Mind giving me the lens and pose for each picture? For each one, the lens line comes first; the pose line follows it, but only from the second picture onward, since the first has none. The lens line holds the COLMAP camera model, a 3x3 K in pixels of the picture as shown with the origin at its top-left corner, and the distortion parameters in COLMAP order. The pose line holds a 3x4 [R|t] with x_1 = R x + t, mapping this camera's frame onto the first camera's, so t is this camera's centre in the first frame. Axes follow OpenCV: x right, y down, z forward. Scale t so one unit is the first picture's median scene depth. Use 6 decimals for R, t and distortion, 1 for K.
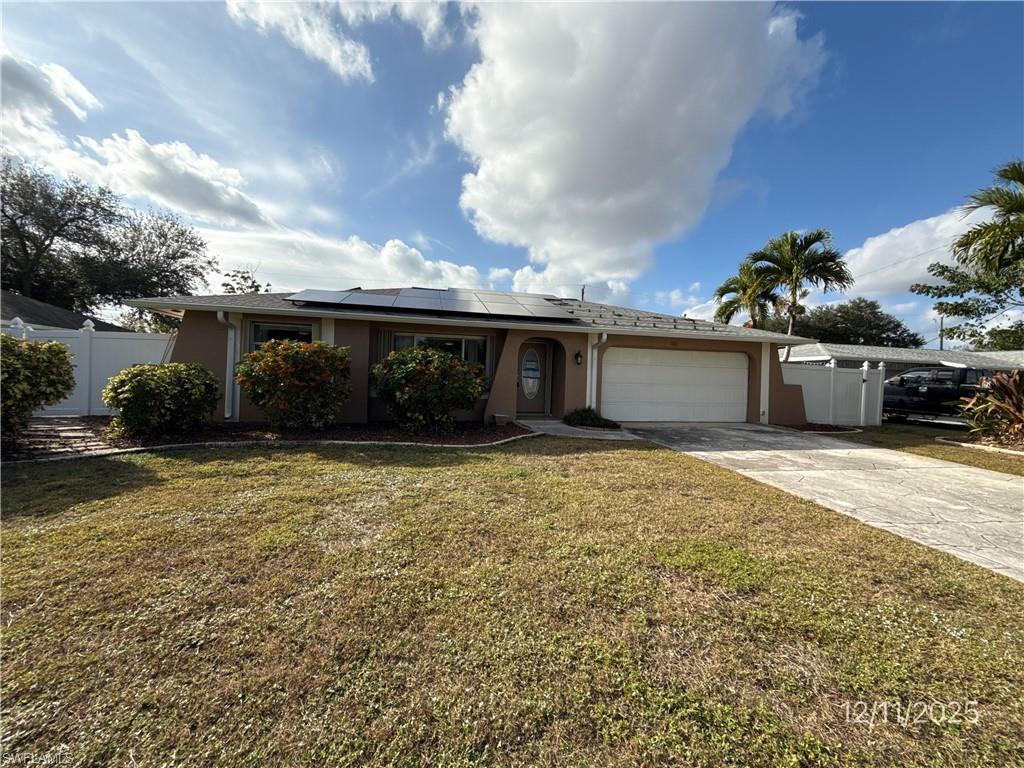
lens RADIAL K [[408.2, 0, 512.6], [0, 408.2, 384.8], [0, 0, 1]] dist [0.002924, -0.000594]
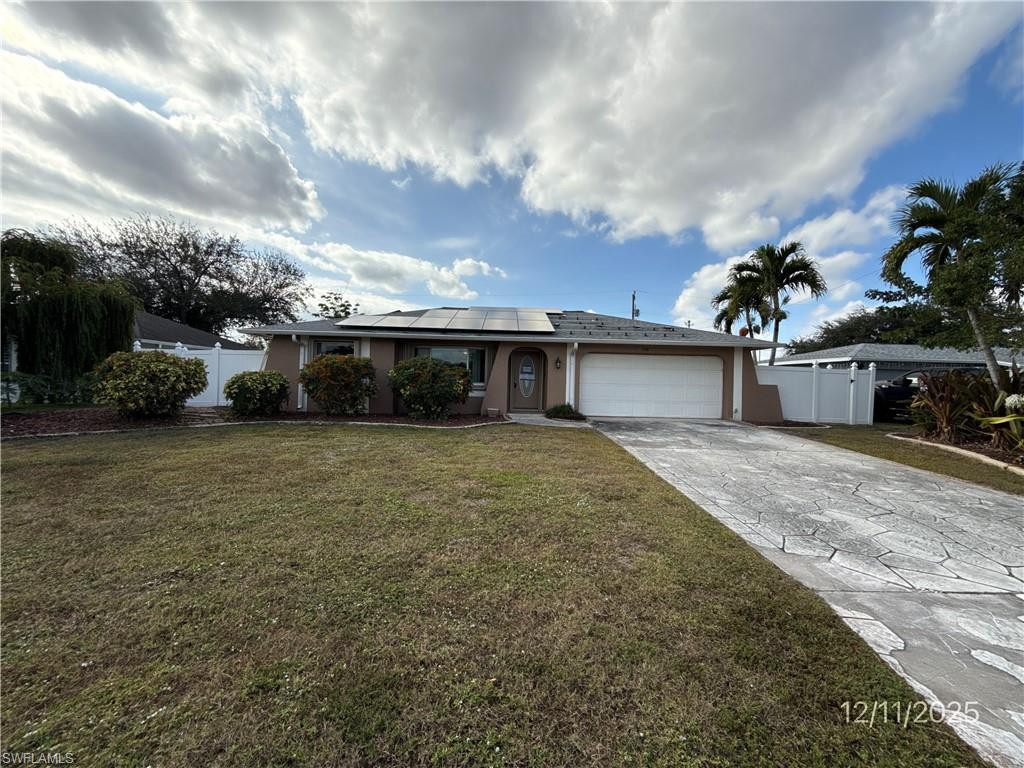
lens RADIAL K [[408.2, 0, 512.1], [0, 408.2, 383.3], [0, 0, 1]] dist [0.002924, -0.000594]
pose [[0.981777, -0.004303, -0.189987, 0.220783], [0.000932, 0.999841, -0.017827, 0.013653], [0.190033, 0.017325, 0.981625, -0.189466]]
